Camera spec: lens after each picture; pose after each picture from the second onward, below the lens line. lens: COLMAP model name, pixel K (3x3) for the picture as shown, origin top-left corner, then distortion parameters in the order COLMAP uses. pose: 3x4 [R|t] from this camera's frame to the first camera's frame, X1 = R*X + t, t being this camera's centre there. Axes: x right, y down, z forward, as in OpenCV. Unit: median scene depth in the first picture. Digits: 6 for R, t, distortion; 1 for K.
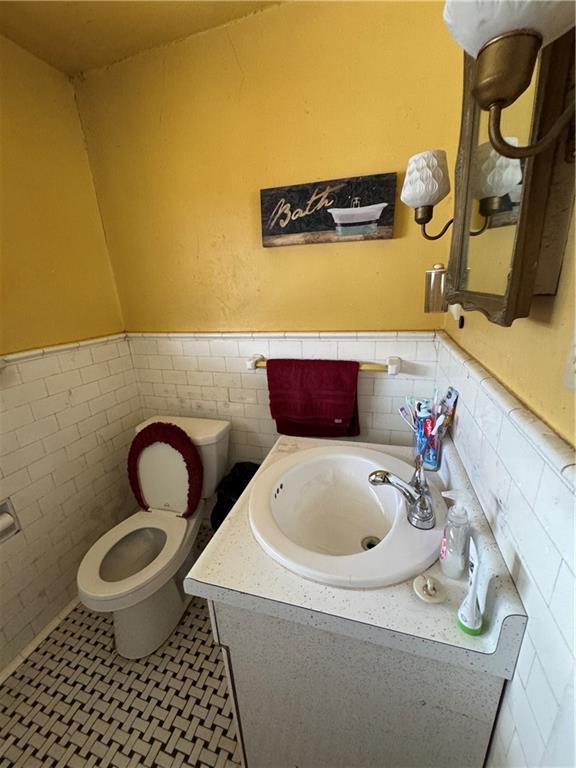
lens RADIAL K [[307.4, 0, 288.7], [0, 307.4, 382.6], [0, 0, 1]] dist [-0.002462, -0.000273]
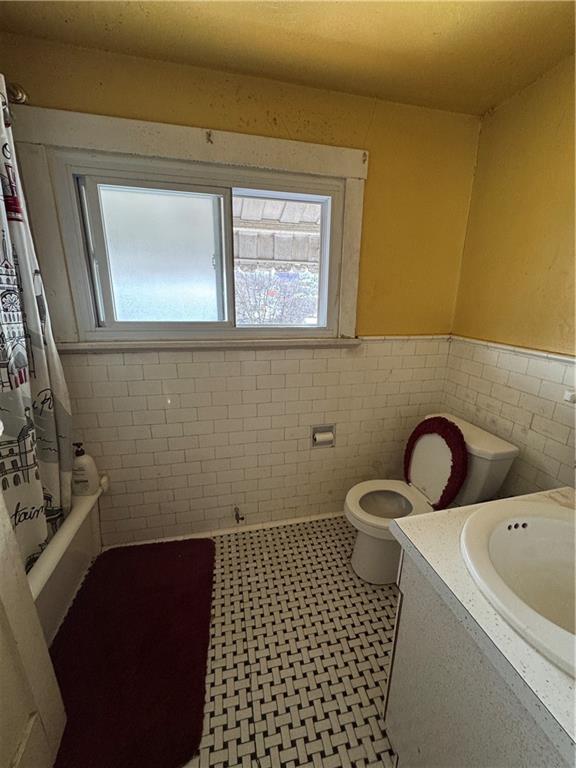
lens RADIAL K [[307.4, 0, 288.1], [0, 307.4, 381.9], [0, 0, 1]] dist [-0.002462, -0.000273]
pose [[0.501742, 0.287595, -0.815809, 0.153146], [-0.288423, 0.944764, 0.155667, -0.003464], [0.815516, 0.157193, 0.556977, -0.092134]]
